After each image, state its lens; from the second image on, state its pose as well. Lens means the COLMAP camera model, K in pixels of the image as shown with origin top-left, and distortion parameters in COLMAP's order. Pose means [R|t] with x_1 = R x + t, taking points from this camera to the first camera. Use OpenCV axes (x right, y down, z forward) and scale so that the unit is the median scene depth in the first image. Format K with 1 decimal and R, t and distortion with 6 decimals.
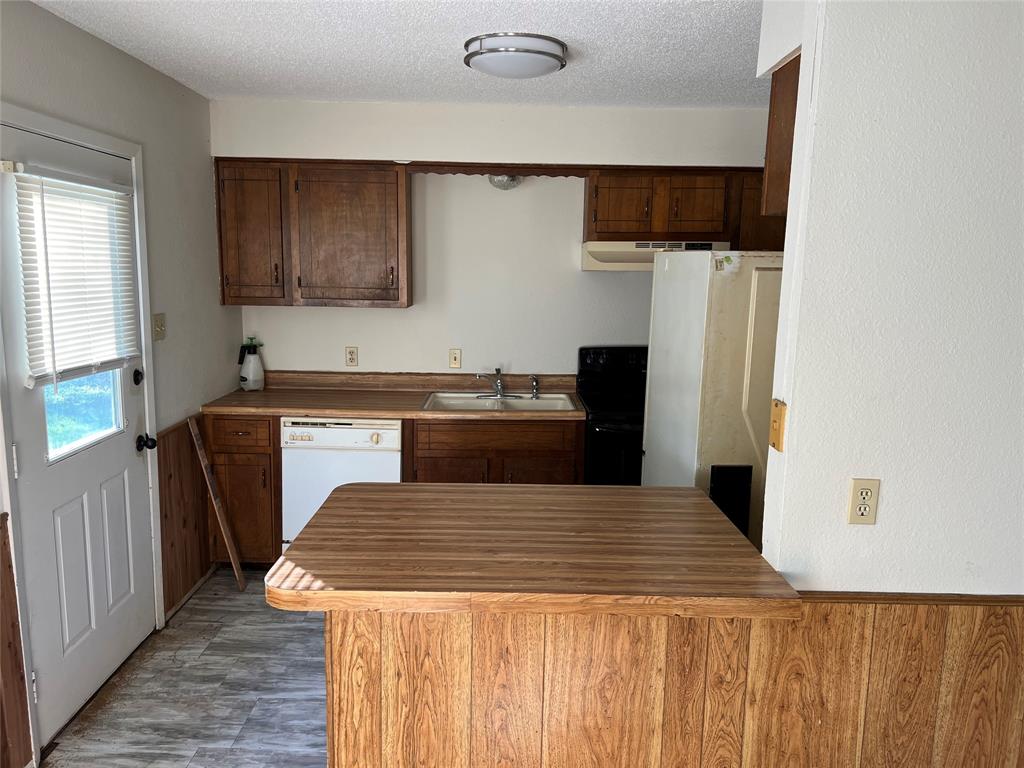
lens RADIAL K [[770.5, 0, 511.9], [0, 770.5, 386.8], [0, 0, 1]] dist [0.042241, -0.041641]
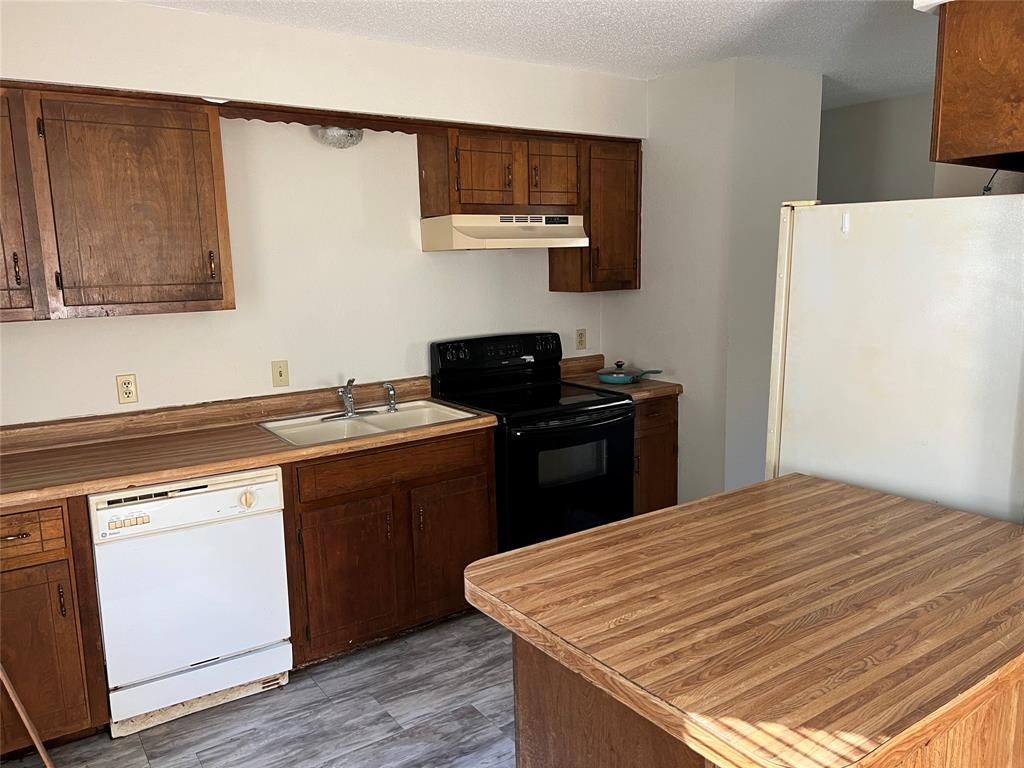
lens RADIAL K [[770.5, 0, 515.1], [0, 770.5, 386.4], [0, 0, 1]] dist [0.042241, -0.041641]
pose [[0.826628, -0.126969, 0.548239, -0.334063], [0.123370, 0.991403, 0.043587, -0.032684], [-0.549060, 0.031606, 0.835185, 0.275454]]
